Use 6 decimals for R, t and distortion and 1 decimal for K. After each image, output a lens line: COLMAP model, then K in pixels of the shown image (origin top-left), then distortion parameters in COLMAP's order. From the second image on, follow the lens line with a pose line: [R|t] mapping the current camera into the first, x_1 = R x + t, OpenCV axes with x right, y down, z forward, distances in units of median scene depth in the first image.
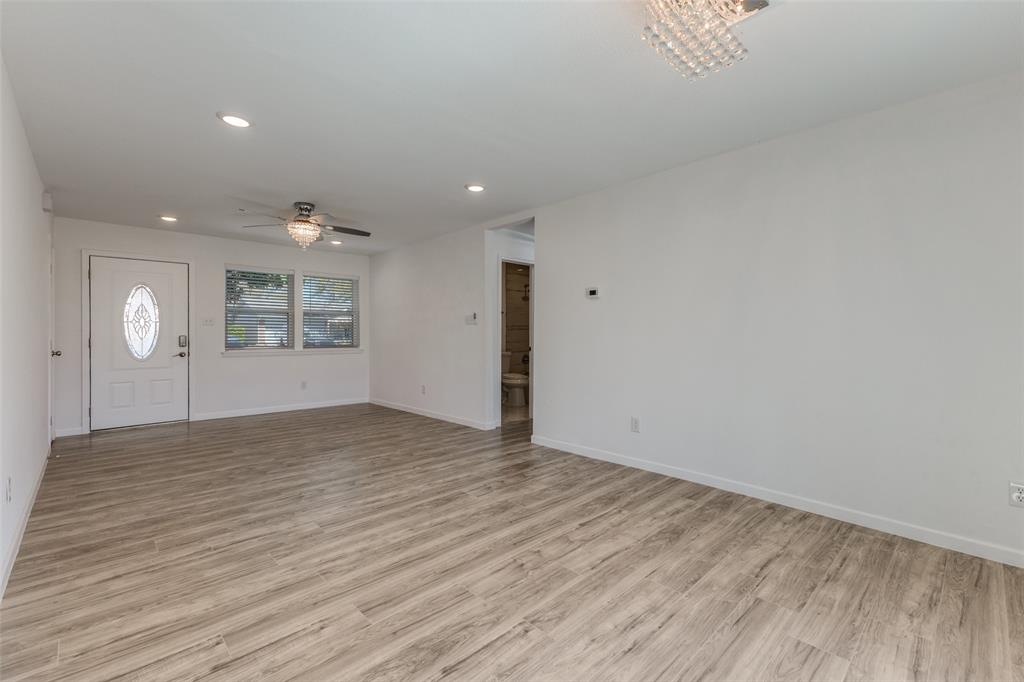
lens RADIAL K [[443.5, 0, 518.6], [0, 443.5, 334.0], [0, 0, 1]] dist [0.012059, -0.001913]
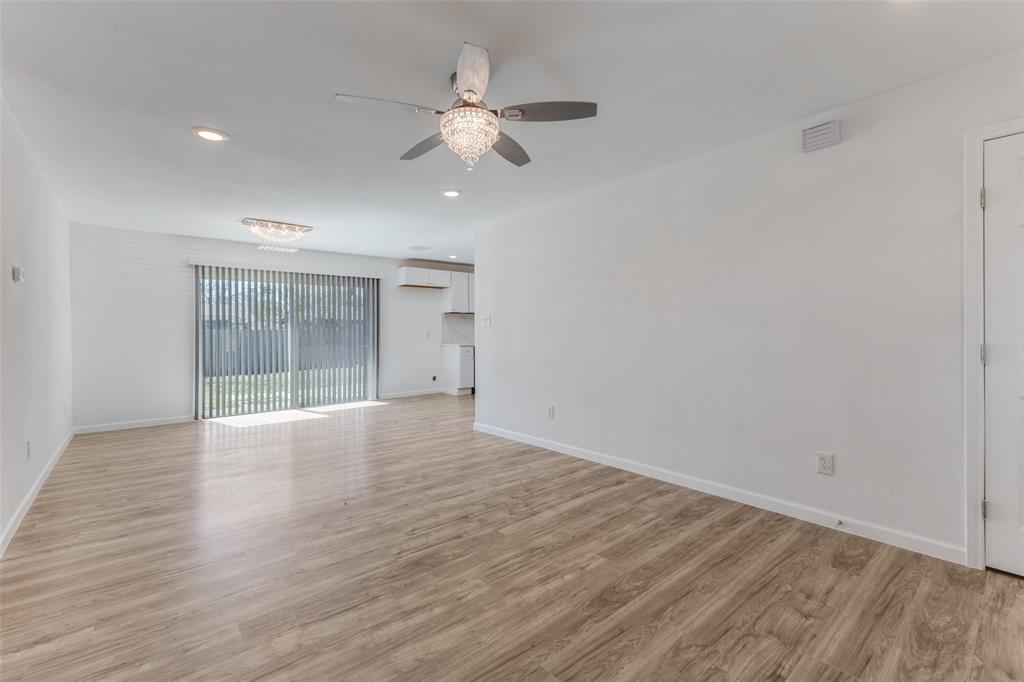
lens RADIAL K [[443.5, 0, 504.0], [0, 443.5, 335.7], [0, 0, 1]] dist [0.012059, -0.001913]
pose [[-0.996493, 0.003563, 0.083605, -0.842391], [0.004442, 0.999937, 0.010319, -0.001912], [-0.083563, 0.010655, -0.996446, 2.250392]]
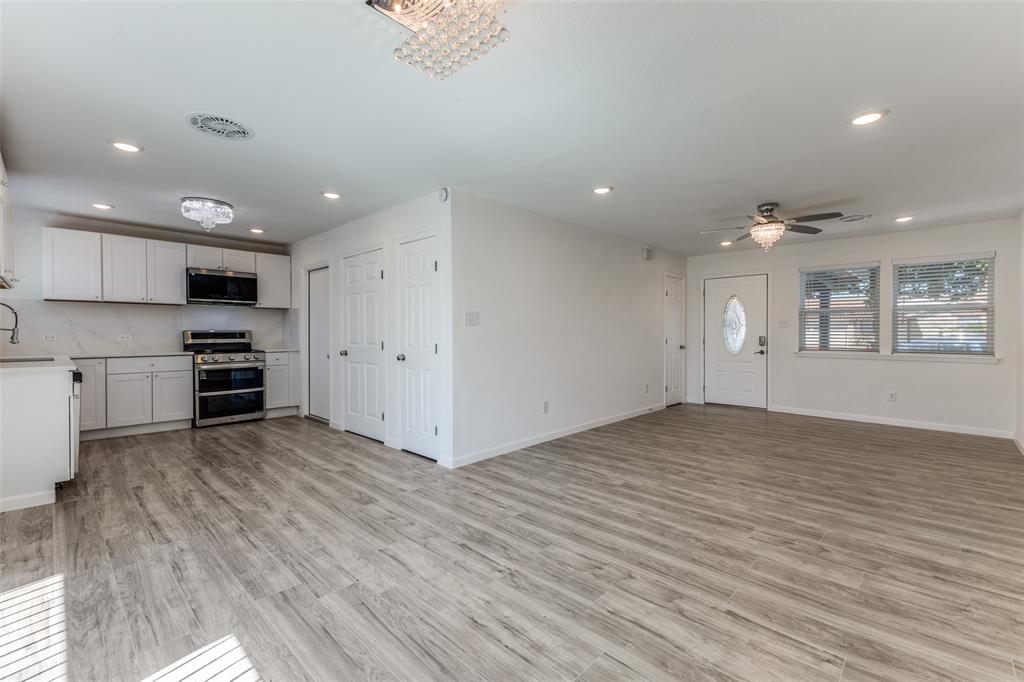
lens RADIAL K [[443.5, 0, 516.2], [0, 443.5, 344.2], [0, 0, 1]] dist [0.012059, -0.001913]
pose [[0.042583, 0.024359, -0.998796, 0.747226], [-0.003235, 0.999701, 0.024243, -0.003095], [0.999088, 0.002199, 0.042649, 0.587953]]
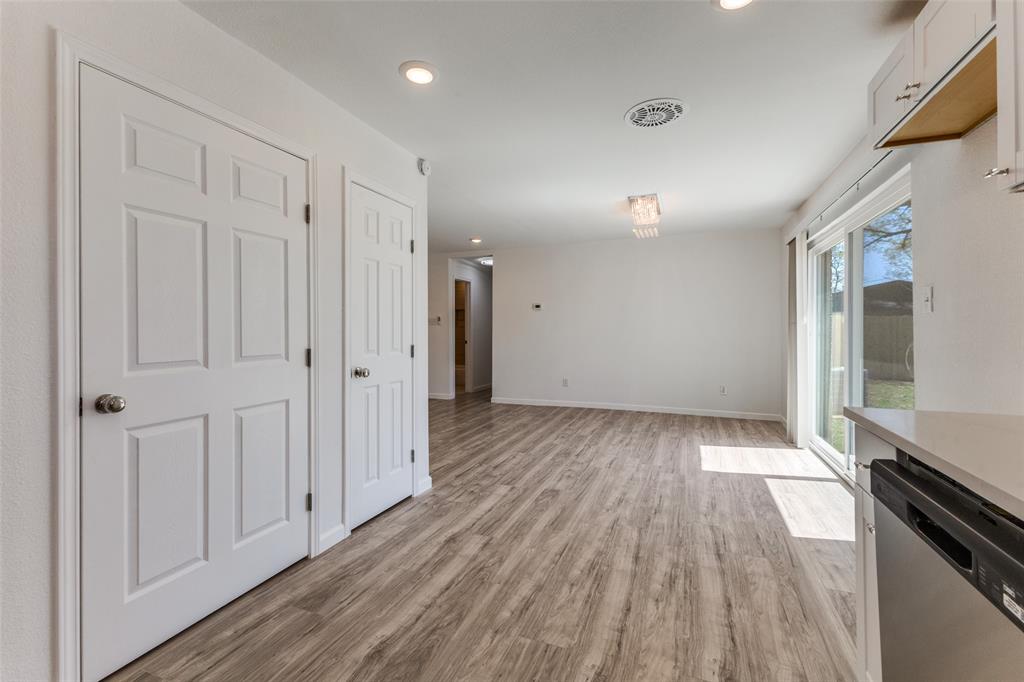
lens RADIAL K [[443.5, 0, 519.1], [0, 443.5, 333.0], [0, 0, 1]] dist [0.012059, -0.001913]
pose [[0.906174, -0.006775, 0.422850, -0.838237], [0.005432, 0.999976, 0.004381, -0.002179], [-0.422869, -0.001673, 0.906189, -0.672976]]
